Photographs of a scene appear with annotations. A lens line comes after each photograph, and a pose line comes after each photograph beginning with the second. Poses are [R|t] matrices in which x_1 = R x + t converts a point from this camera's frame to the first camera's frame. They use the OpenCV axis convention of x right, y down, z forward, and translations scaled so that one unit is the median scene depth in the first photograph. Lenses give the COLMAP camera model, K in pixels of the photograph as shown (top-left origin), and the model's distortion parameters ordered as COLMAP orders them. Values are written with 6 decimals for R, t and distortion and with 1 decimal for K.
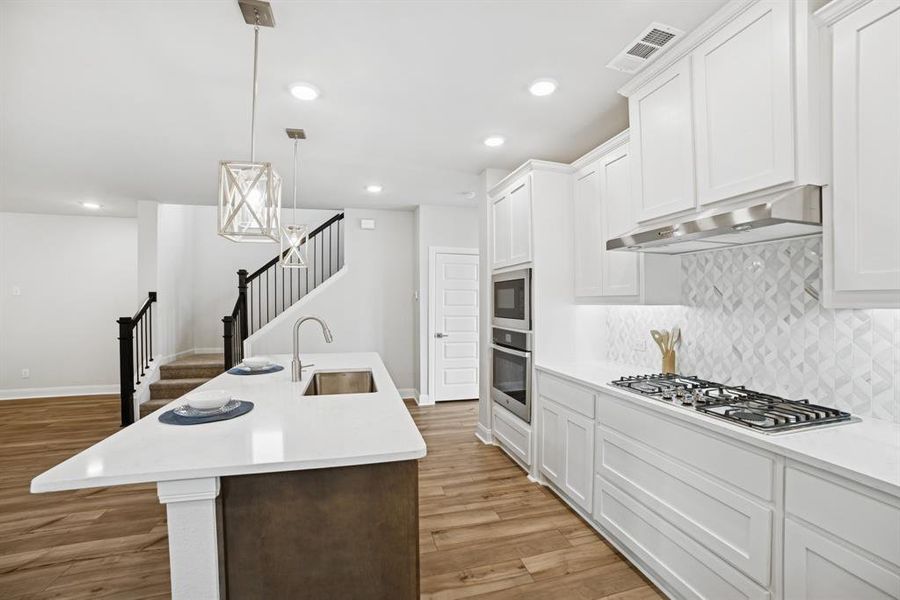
lens RADIAL K [[368.7, 0, 450.1], [0, 368.7, 299.3], [0, 0, 1]] dist [-0.103235, 0.035059]
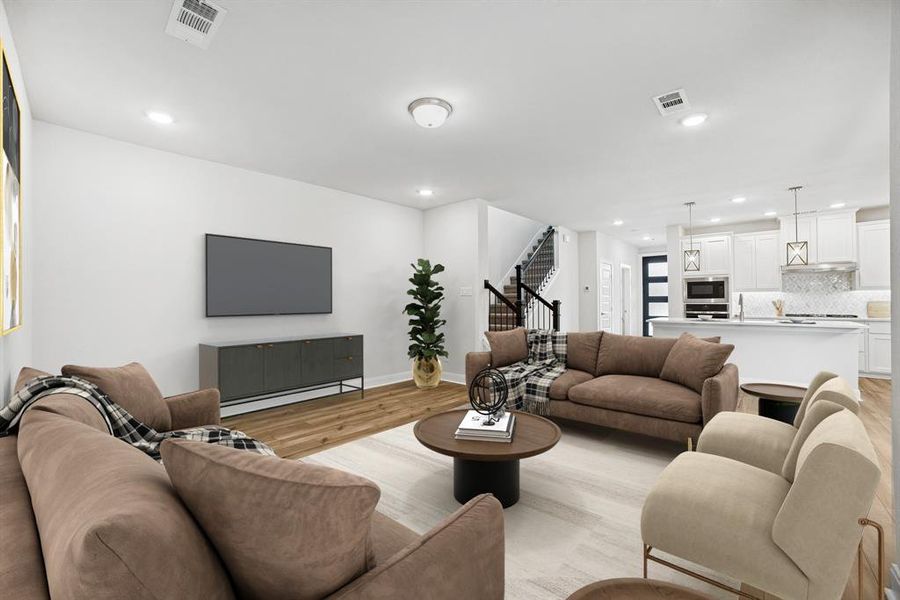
lens RADIAL K [[368.7, 0, 450.1], [0, 368.7, 299.3], [0, 0, 1]] dist [-0.103235, 0.035059]
pose [[0.834297, 0.002068, 0.551311, -2.904788], [-0.000456, 0.999995, -0.003061, 0.079877], [-0.551315, 0.002302, 0.834294, 0.119709]]
